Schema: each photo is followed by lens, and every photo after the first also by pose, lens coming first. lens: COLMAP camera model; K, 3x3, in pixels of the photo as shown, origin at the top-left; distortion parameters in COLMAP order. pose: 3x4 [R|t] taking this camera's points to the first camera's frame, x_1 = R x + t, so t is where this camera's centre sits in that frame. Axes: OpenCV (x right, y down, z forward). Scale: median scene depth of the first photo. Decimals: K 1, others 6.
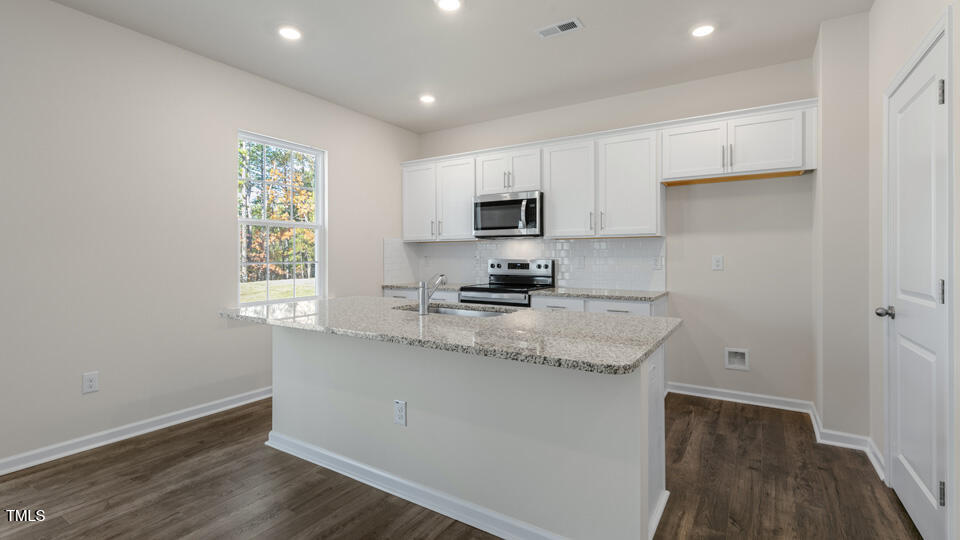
lens RADIAL K [[436.7, 0, 480.8], [0, 436.7, 256.9], [0, 0, 1]] dist [0.011631, -0.003502]
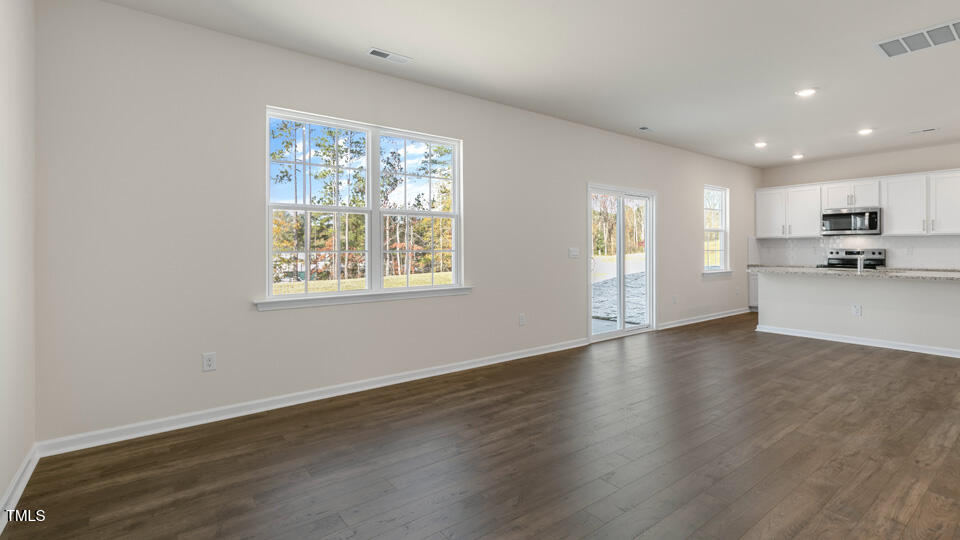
lens RADIAL K [[436.7, 0, 484.3], [0, 436.7, 246.4], [0, 0, 1]] dist [0.011631, -0.003502]
pose [[0.934327, -0.003707, -0.356397, -0.702010], [0.001581, 0.999979, -0.006257, 0.005844], [0.356413, 0.005283, 0.934314, -1.136048]]
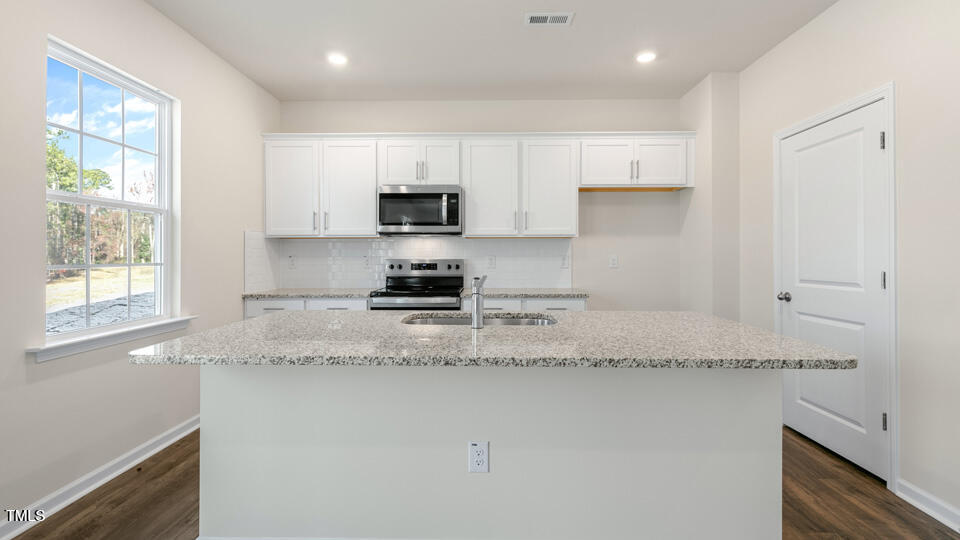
lens RADIAL K [[436.7, 0, 482.7], [0, 436.7, 254.5], [0, 0, 1]] dist [0.011631, -0.003502]
pose [[0.853705, 0.001733, 0.520754, -0.328819], [0.001139, 0.999986, -0.005196, 0.000671], [-0.520755, 0.005029, 0.853691, 0.187580]]
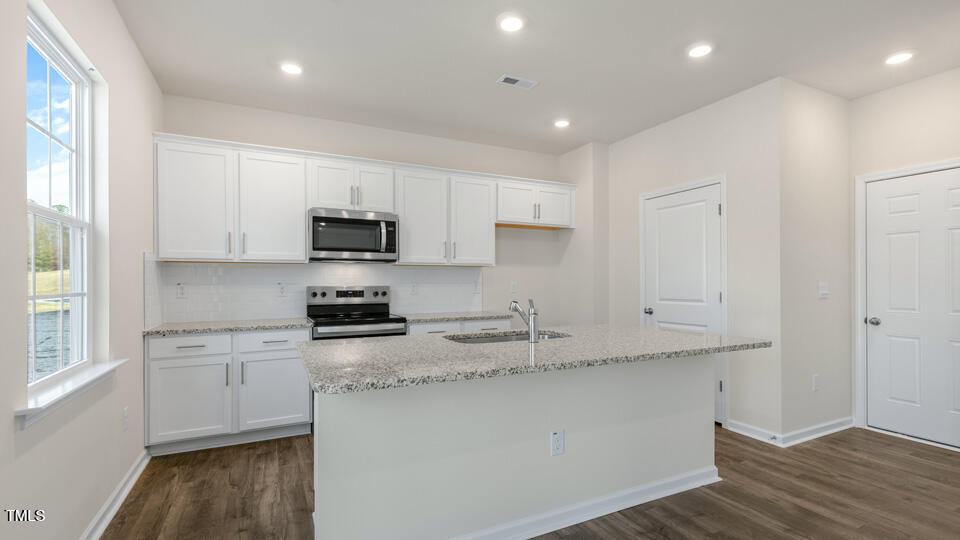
lens RADIAL K [[436.7, 0, 486.1], [0, 436.7, 284.3], [0, 0, 1]] dist [0.011631, -0.003502]
pose [[0.512485, -0.004595, 0.858684, -0.620195], [0.003770, 0.999988, 0.003101, -0.000166], [-0.858688, 0.001648, 0.512496, 0.359232]]
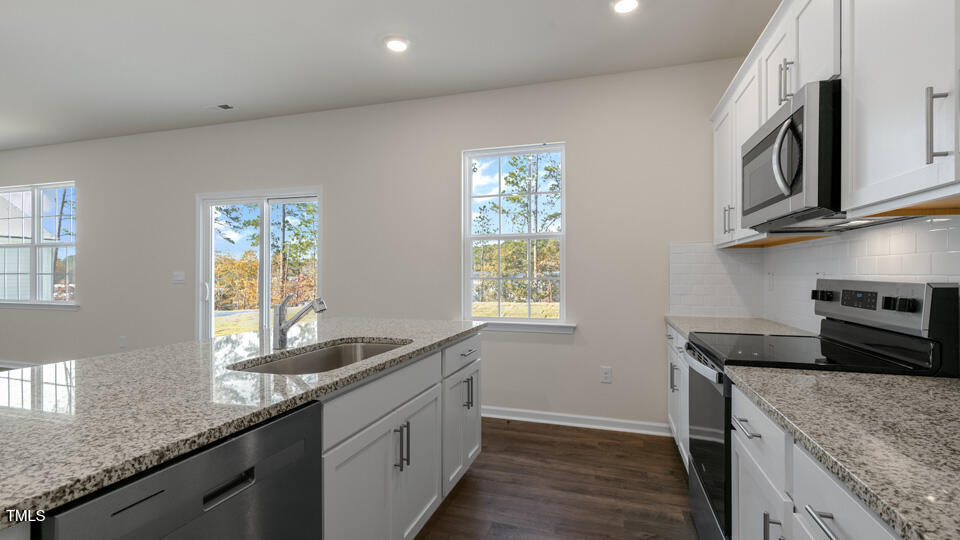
lens RADIAL K [[436.7, 0, 479.3], [0, 436.7, 273.2], [0, 0, 1]] dist [0.011631, -0.003502]
pose [[0.245465, -0.004297, -0.969396, 0.435728], [0.006195, 0.999977, -0.002864, -0.002998], [0.969386, -0.005302, 0.245486, 0.696785]]
